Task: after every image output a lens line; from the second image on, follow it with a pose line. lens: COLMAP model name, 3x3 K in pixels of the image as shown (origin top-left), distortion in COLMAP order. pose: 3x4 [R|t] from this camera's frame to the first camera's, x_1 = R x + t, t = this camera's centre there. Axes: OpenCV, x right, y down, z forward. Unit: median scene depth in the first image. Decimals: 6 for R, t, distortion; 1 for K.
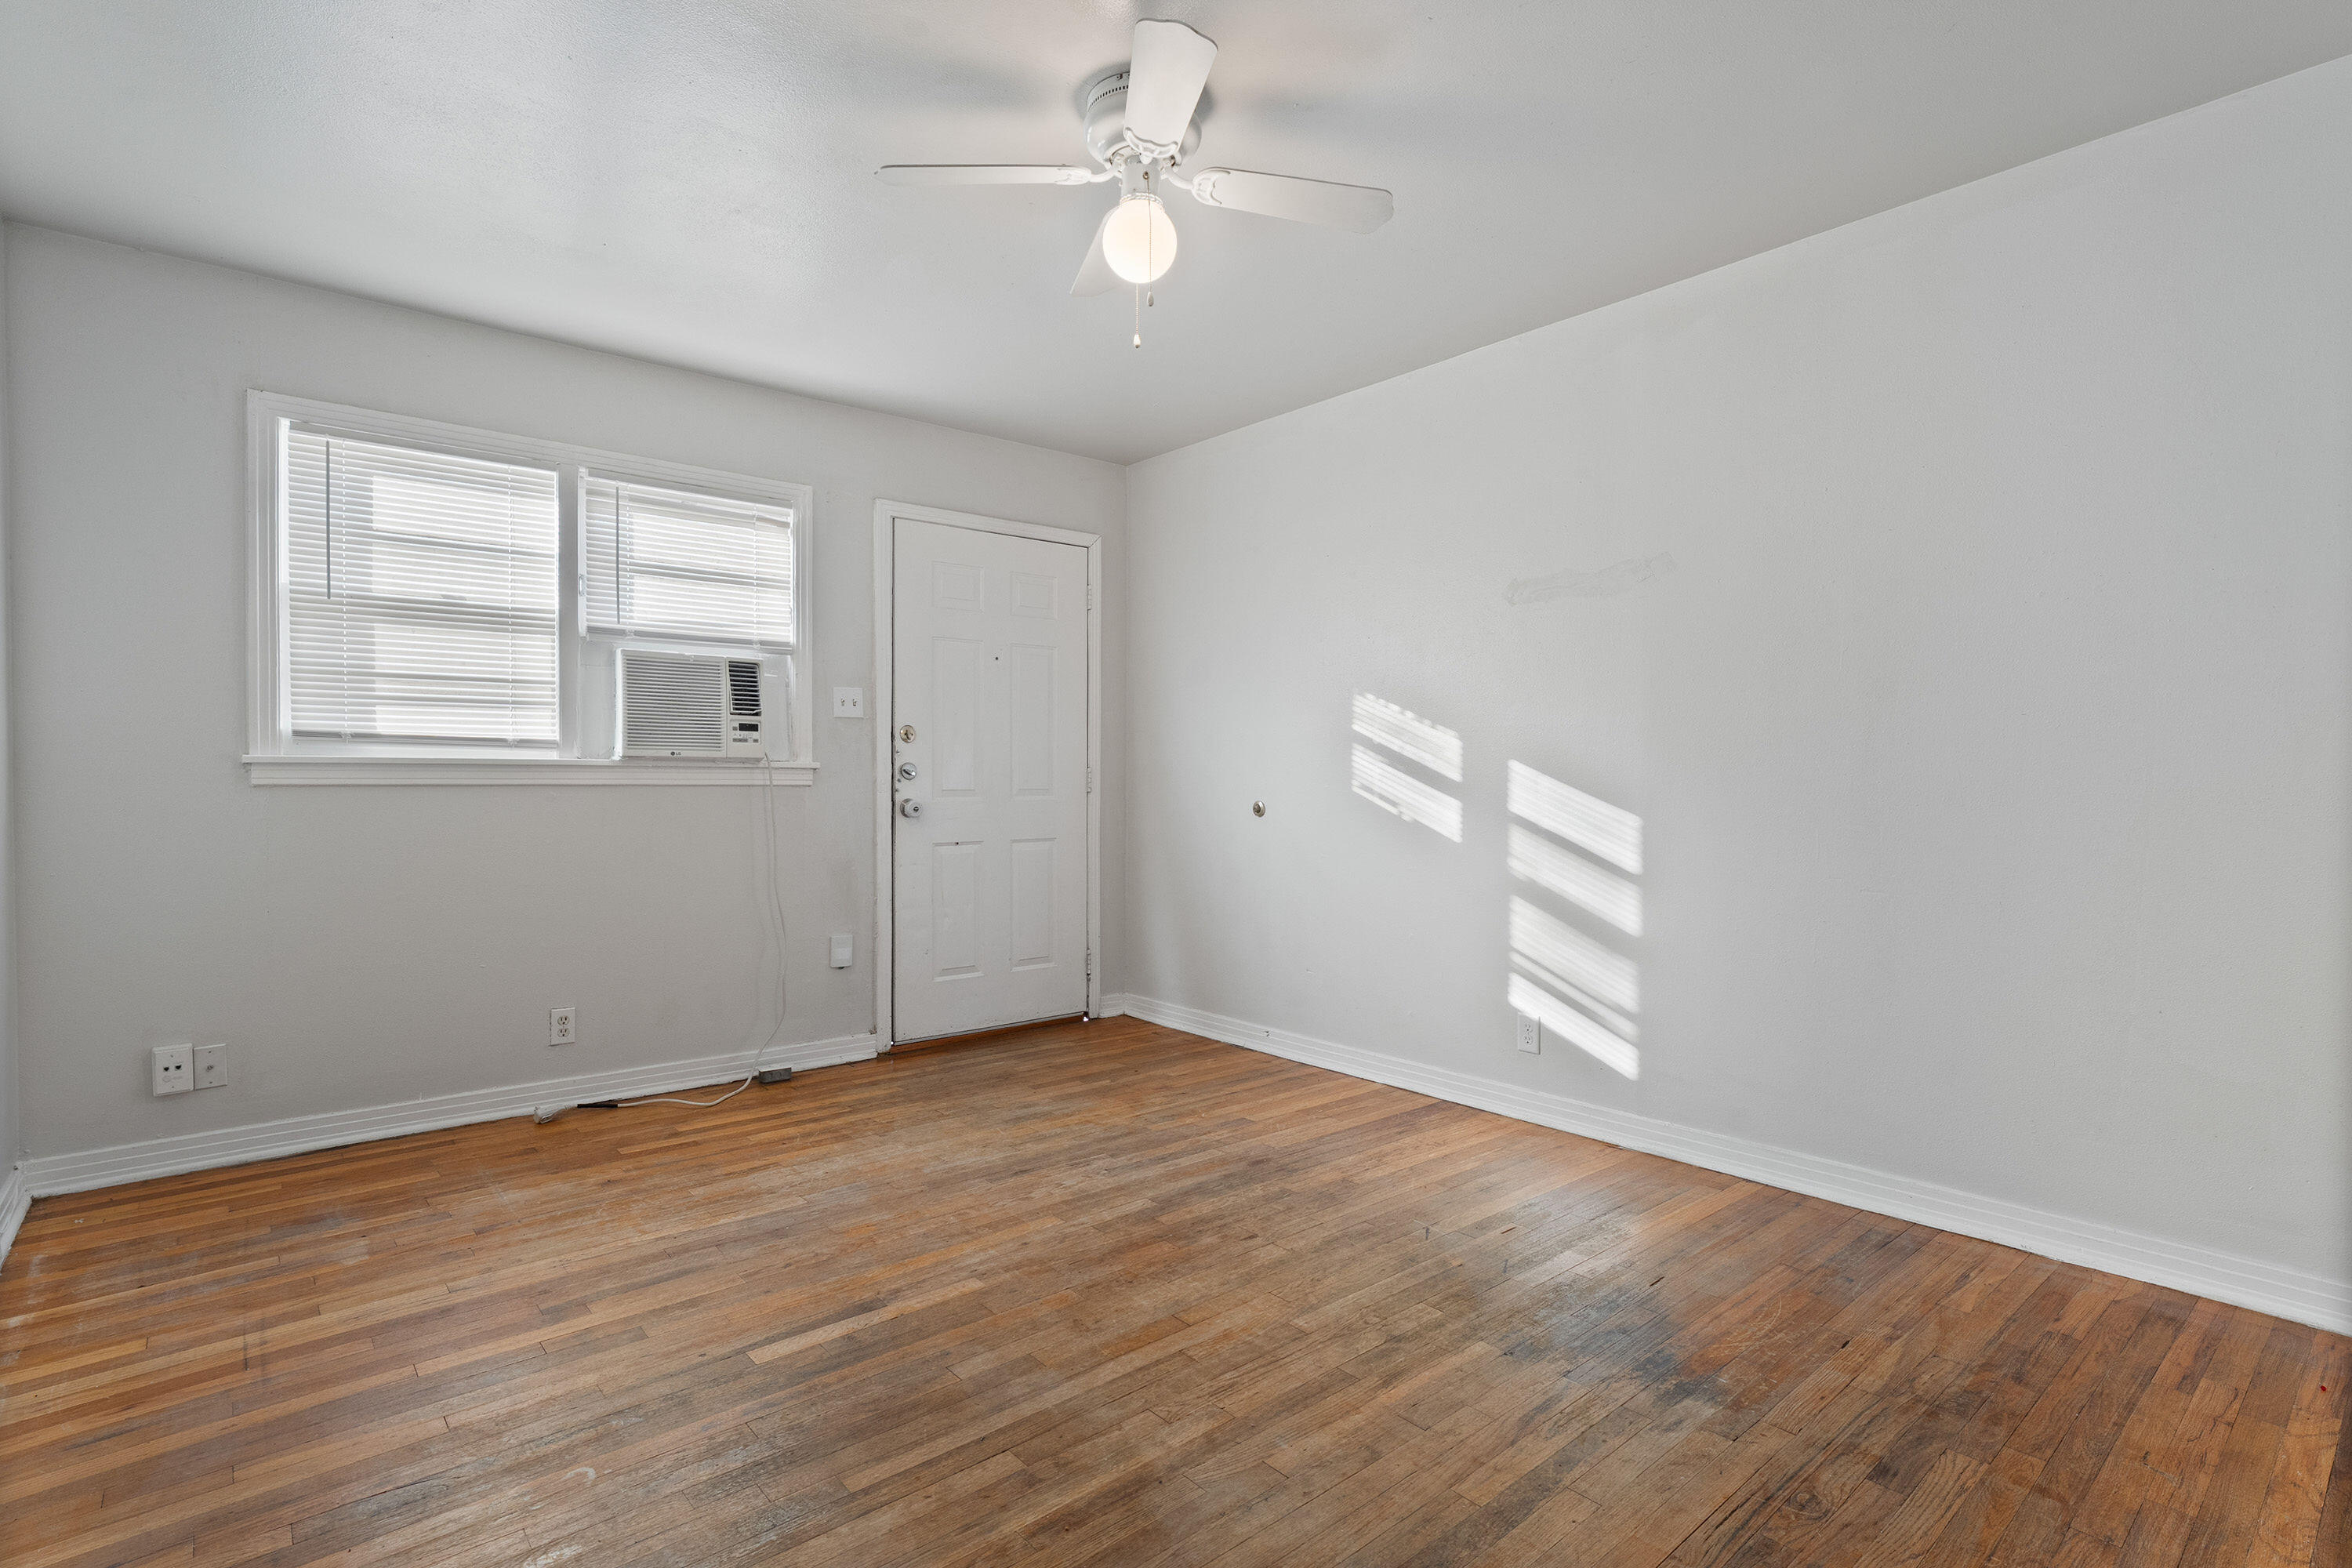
lens RADIAL K [[1125.6, 0, 1176.0], [0, 1125.6, 784.0], [0, 0, 1]] dist [-0.002209, -0.000341]
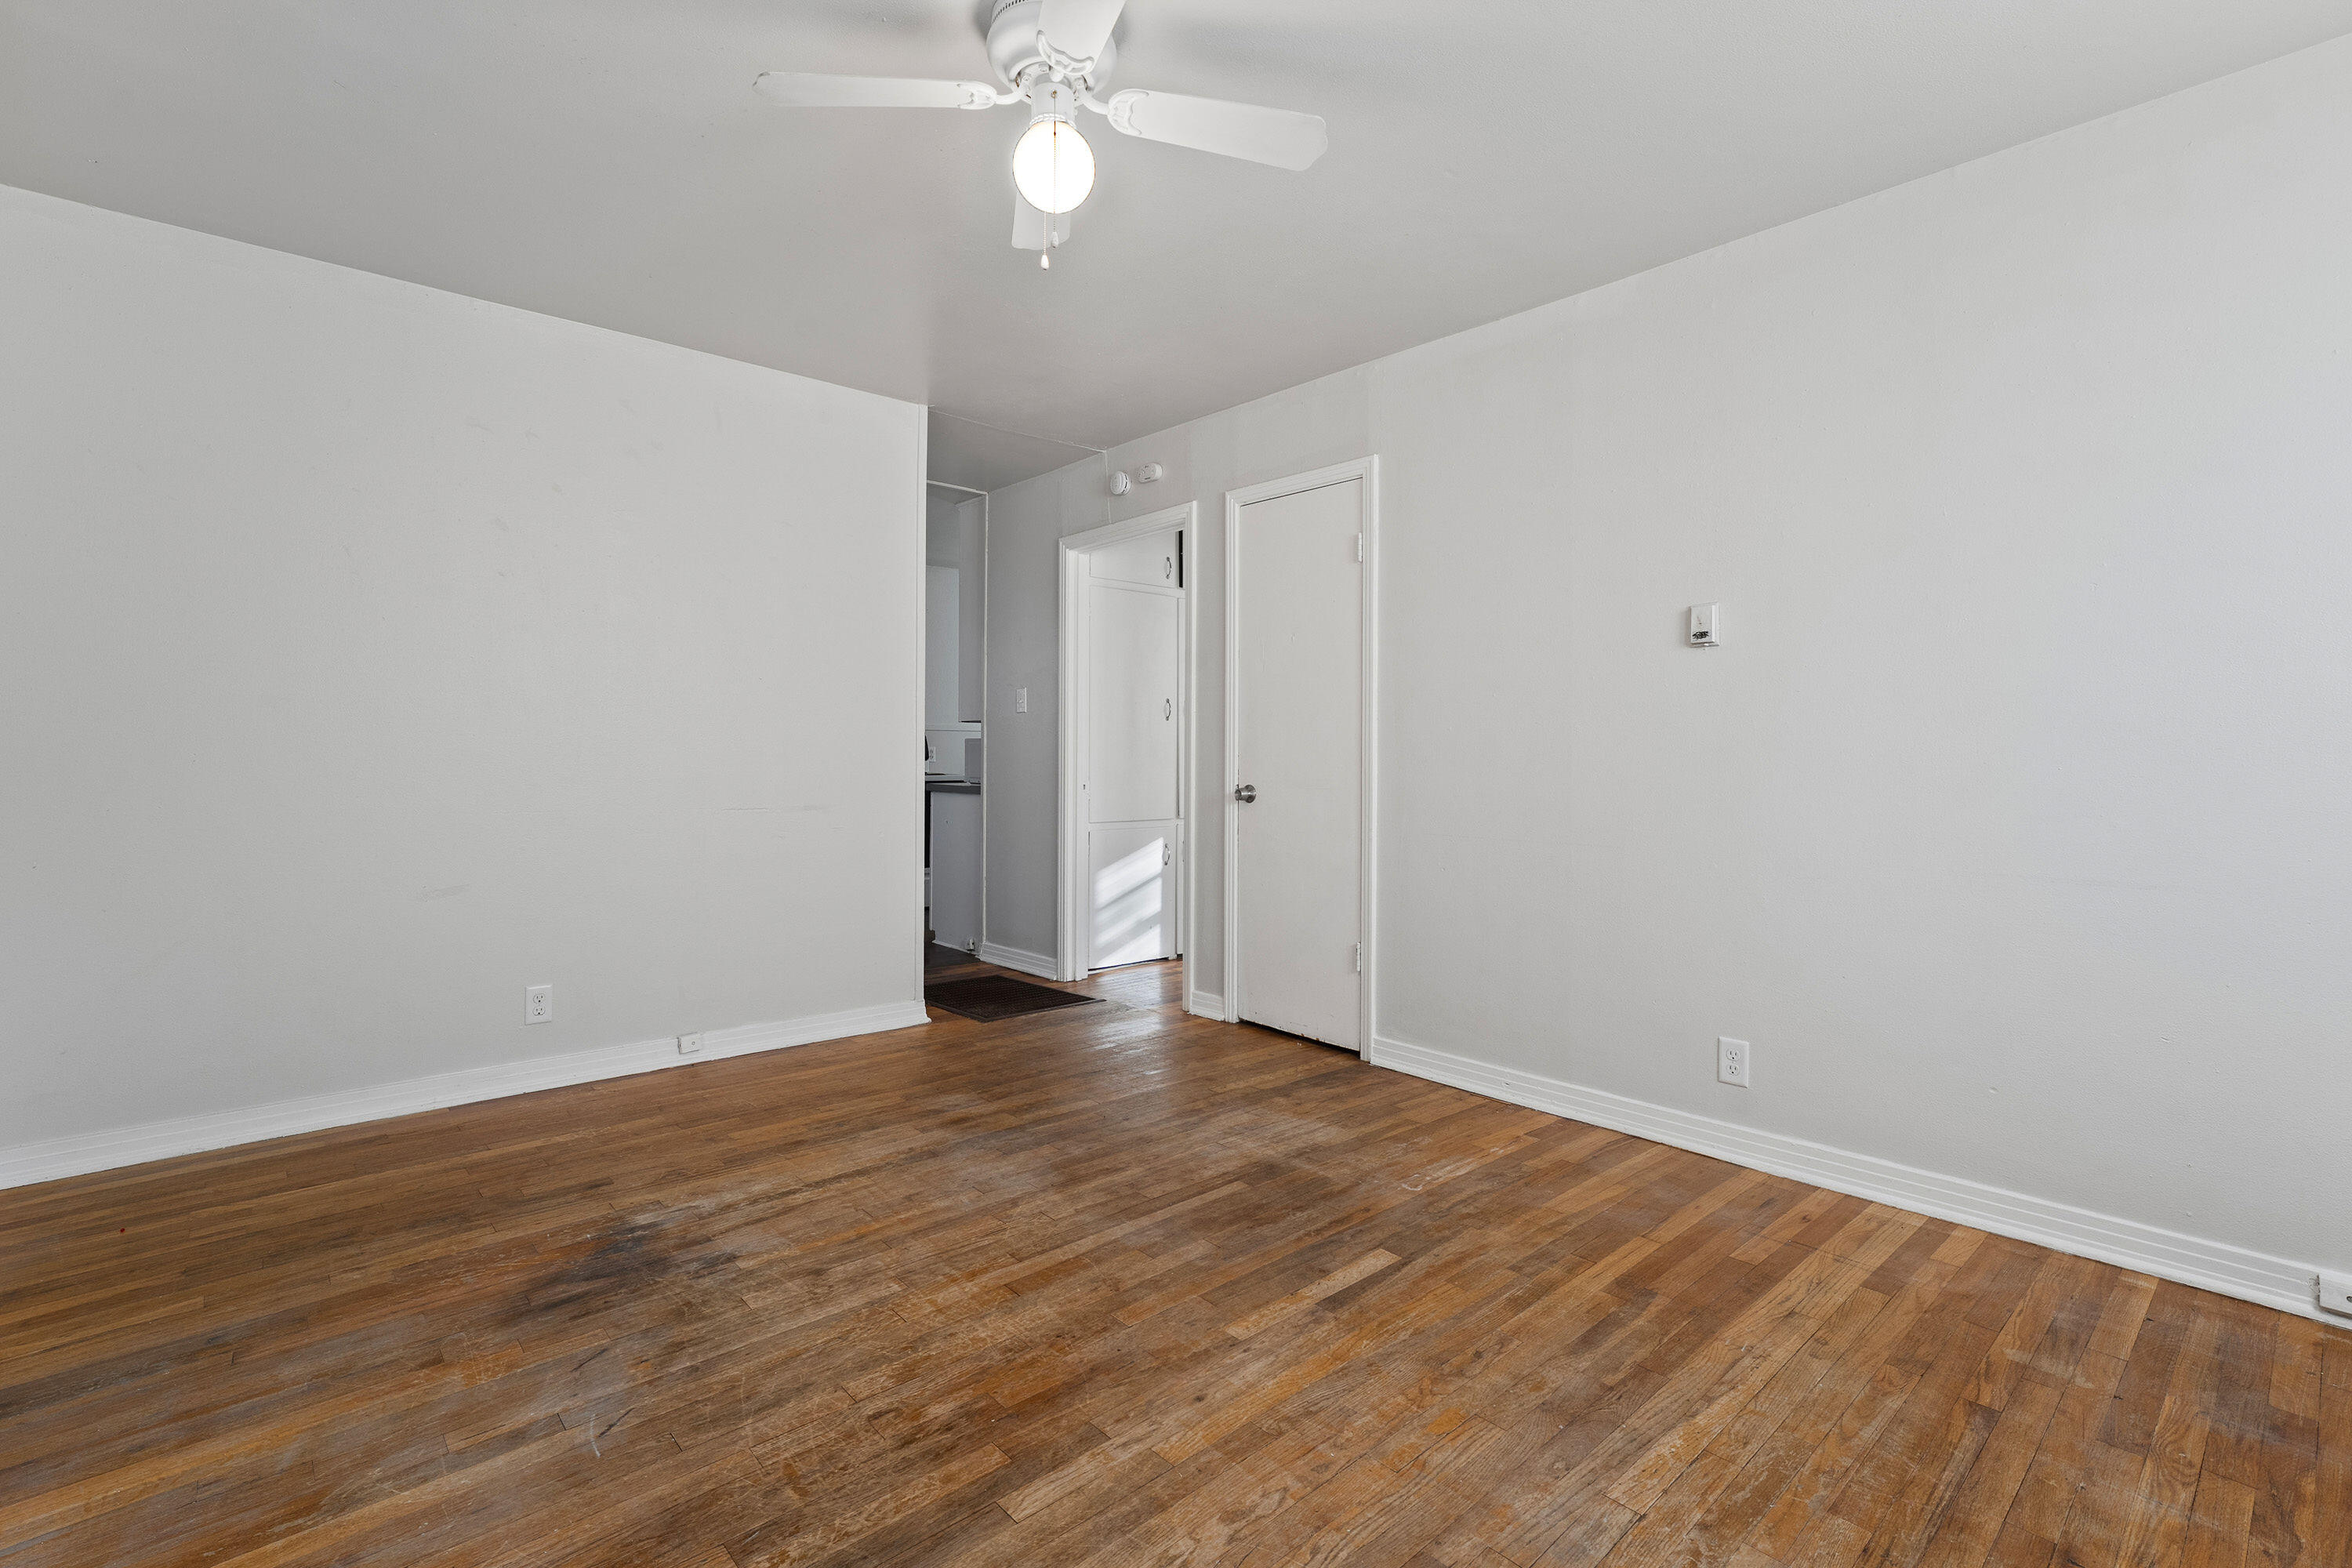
lens RADIAL K [[1068.5, 0, 1176.0], [0, 1068.5, 784.0], [0, 0, 1]] dist [-0.001132, -0.000139]
pose [[-0.999685, -0.004493, -0.024682, -0.116550], [-0.005617, 0.998941, 0.045666, -0.021925], [0.024451, 0.045790, -0.998652, 1.935495]]
